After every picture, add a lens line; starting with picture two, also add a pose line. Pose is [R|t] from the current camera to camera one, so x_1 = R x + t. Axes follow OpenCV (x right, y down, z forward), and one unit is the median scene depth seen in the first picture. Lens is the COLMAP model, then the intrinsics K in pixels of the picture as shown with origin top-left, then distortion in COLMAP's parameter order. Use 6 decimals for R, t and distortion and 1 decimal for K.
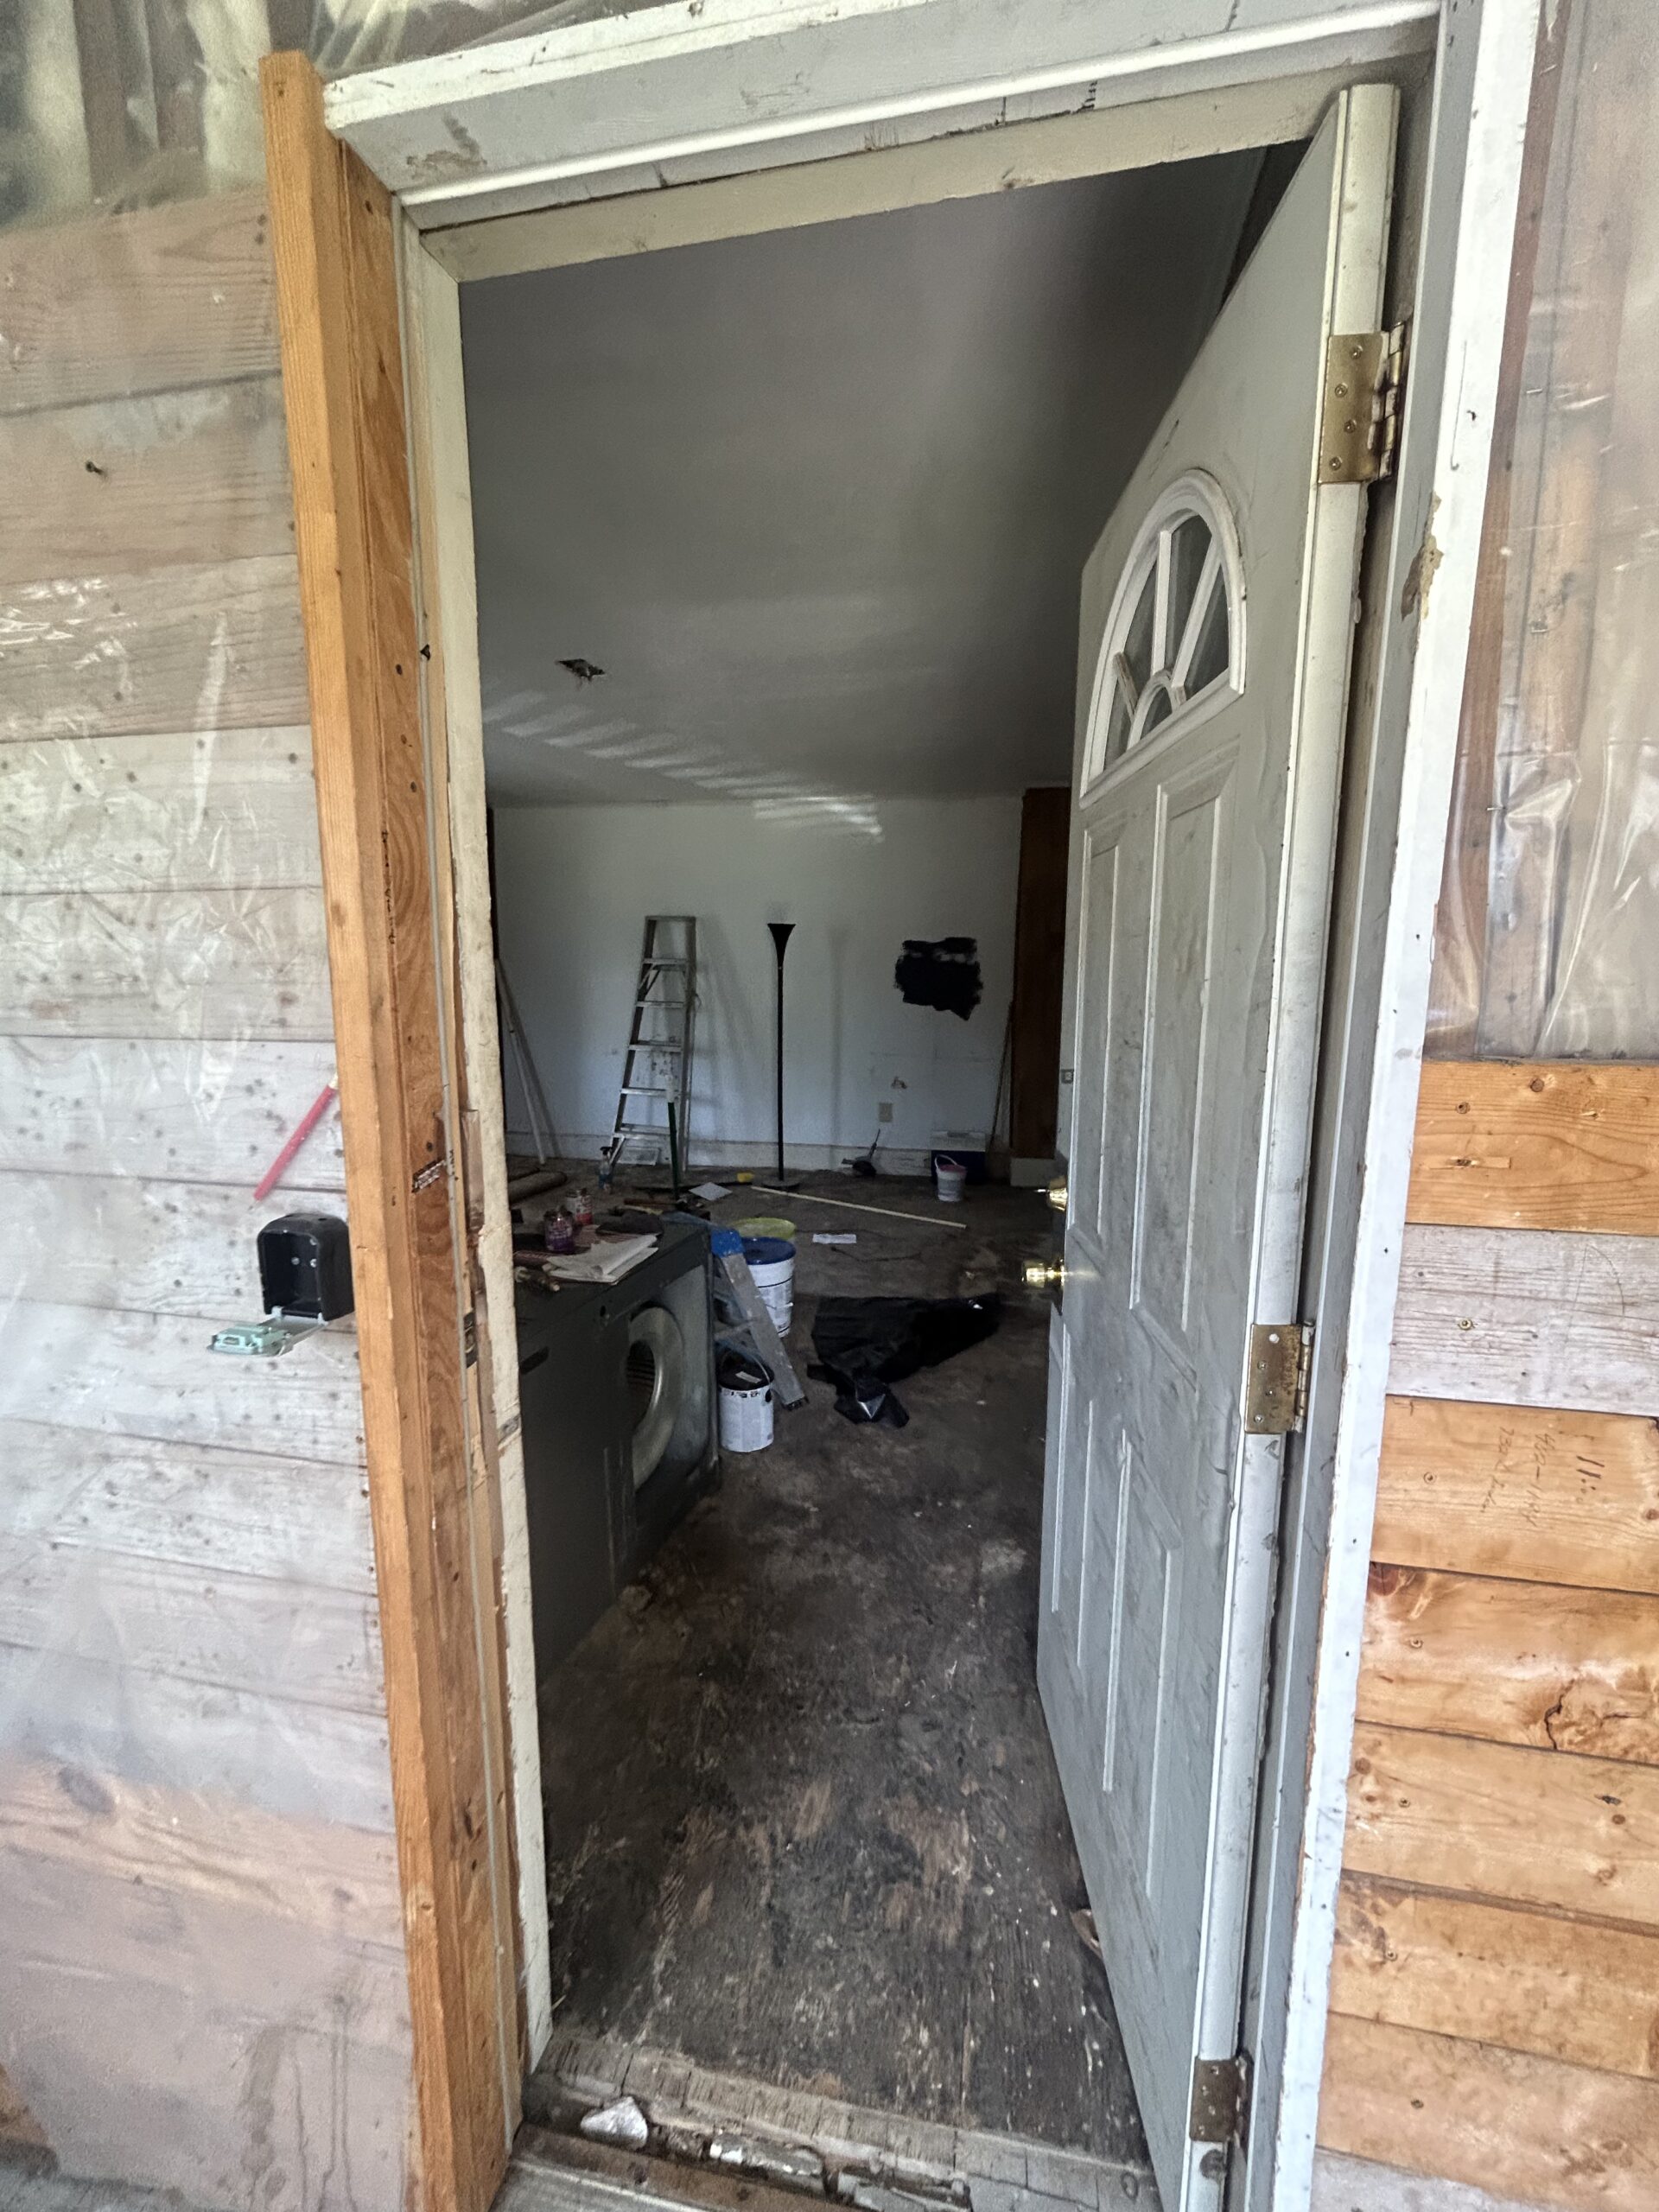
lens RADIAL K [[900.2, 0, 824.6], [0, 900.2, 1103.1], [0, 0, 1]] dist [0.001172, 0.001079]
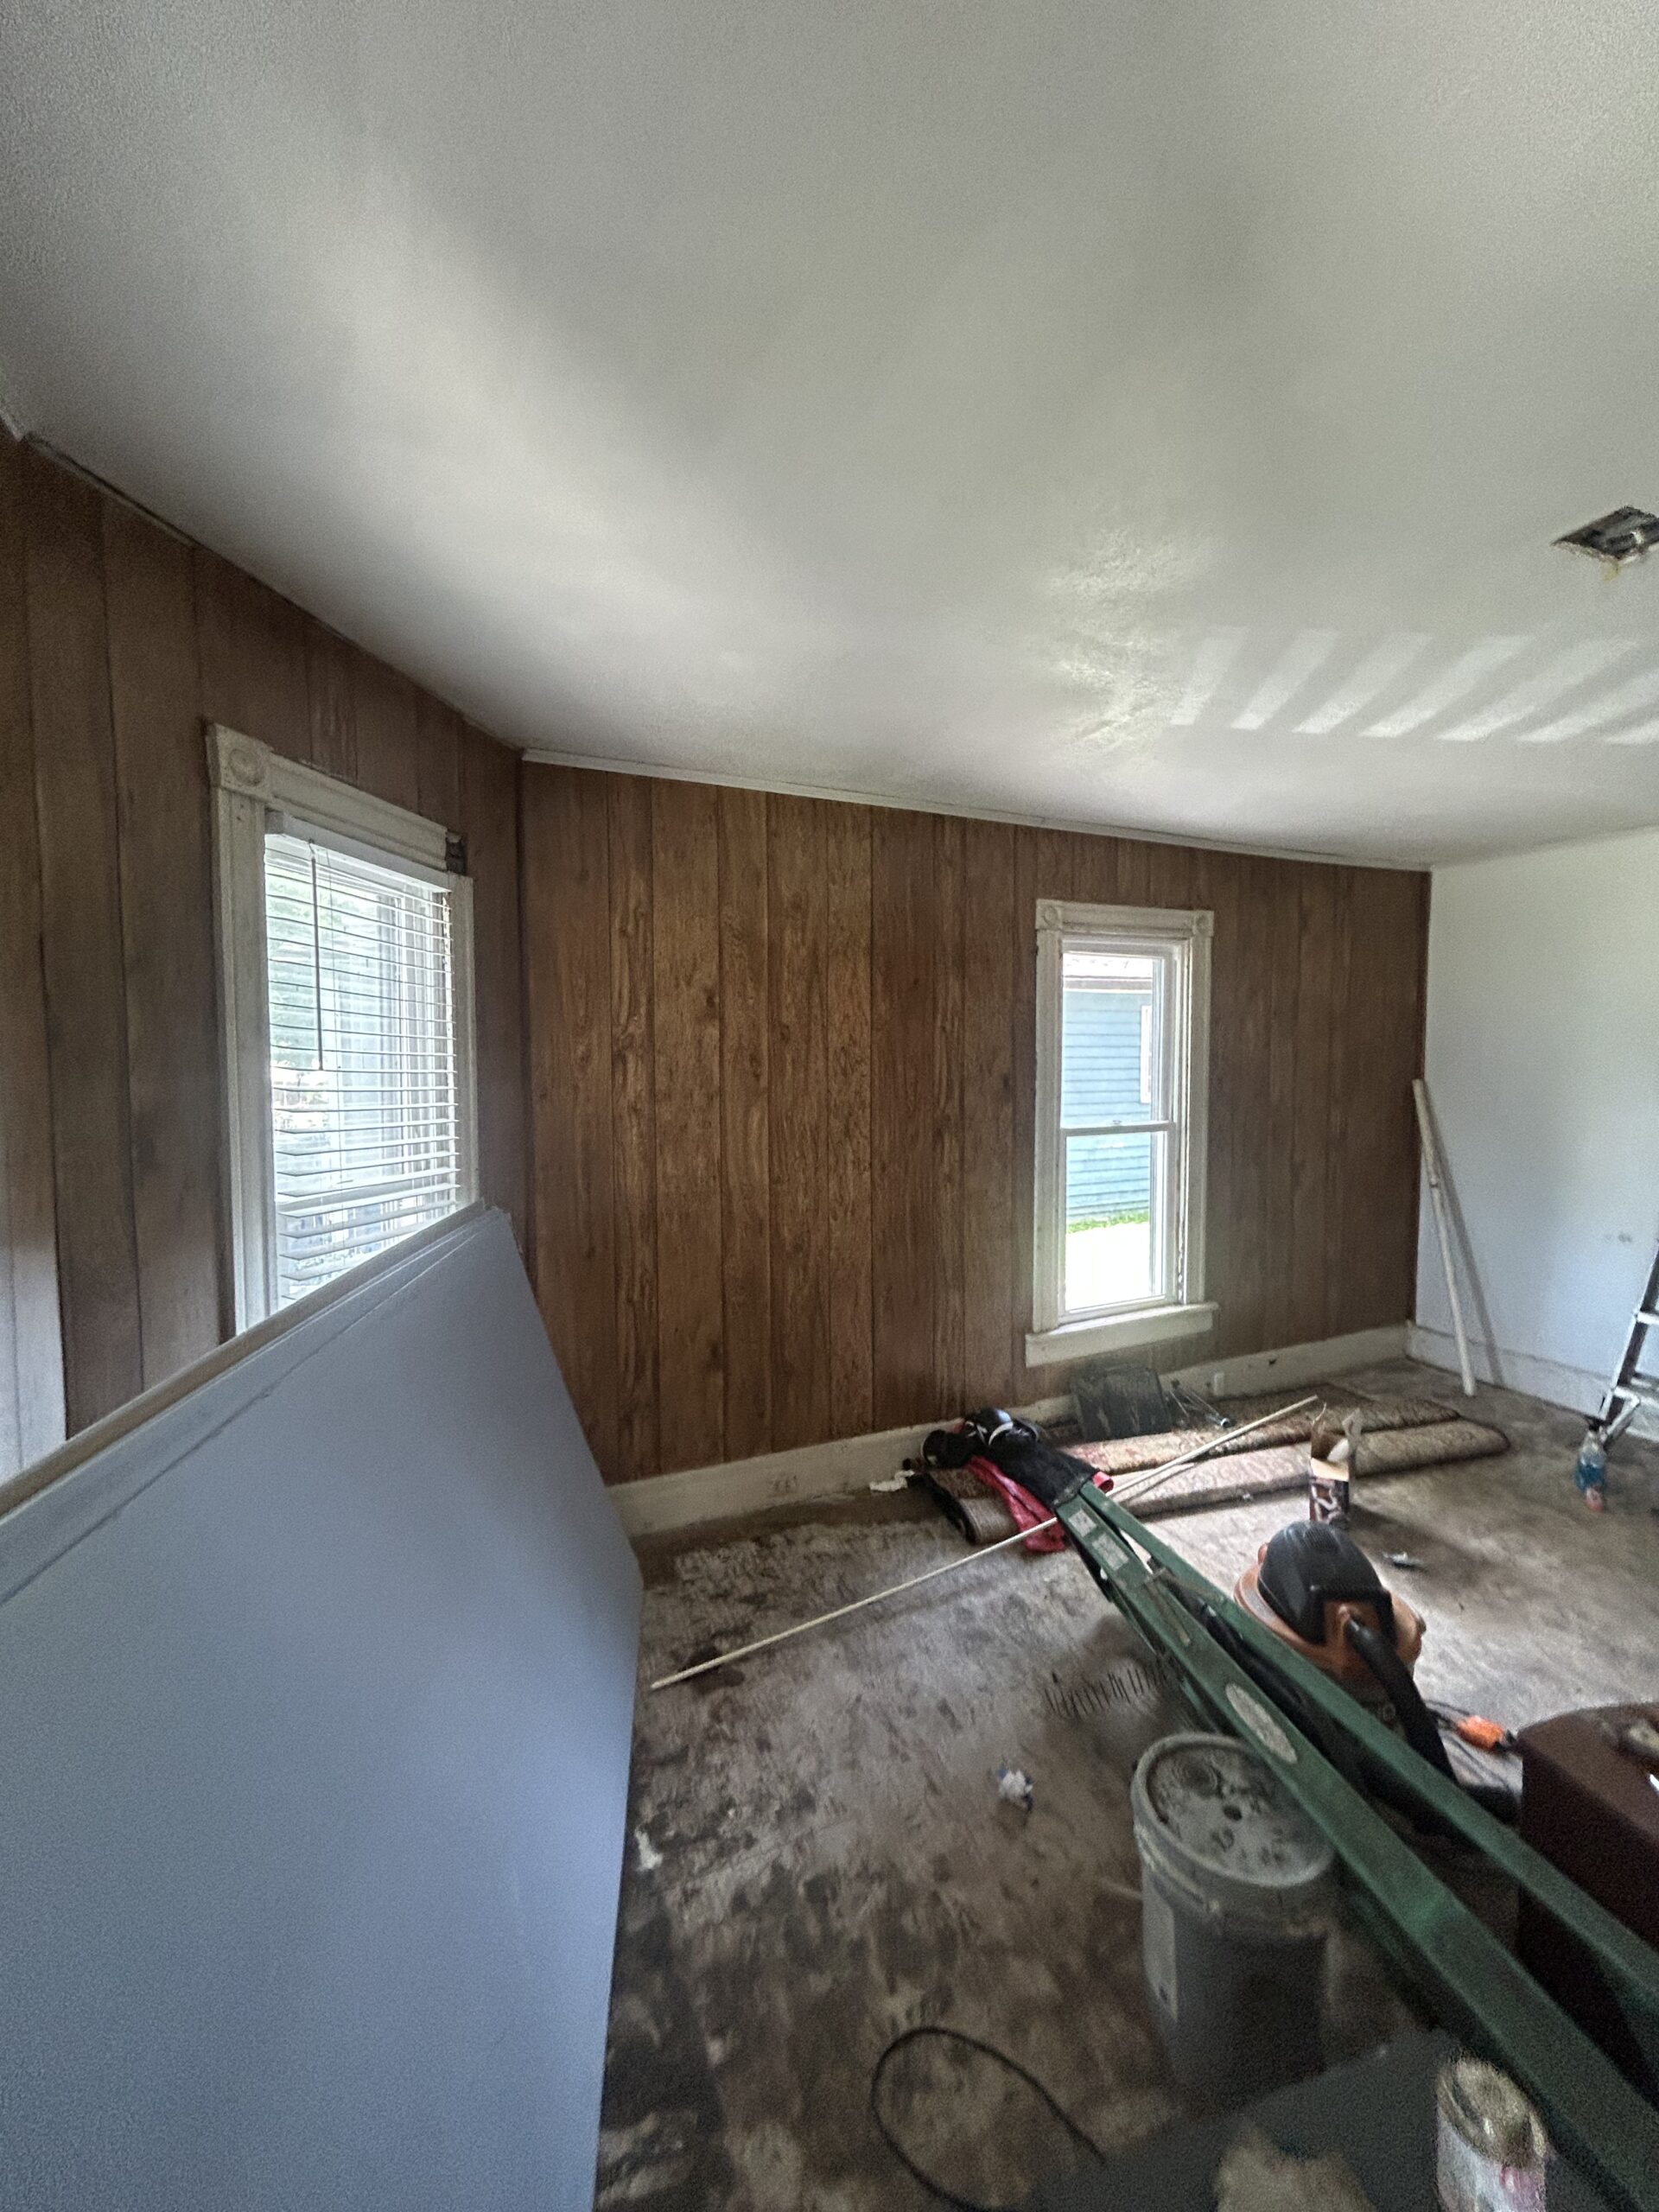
lens RADIAL K [[900.2, 0, 841.7], [0, 900.2, 1102.8], [0, 0, 1]] dist [0.001172, 0.001079]
pose [[0.590243, 0.037558, -0.806352, -0.067848], [-0.109391, 0.993424, -0.033802, -0.073846], [0.799780, 0.108159, 0.590470, 0.244738]]
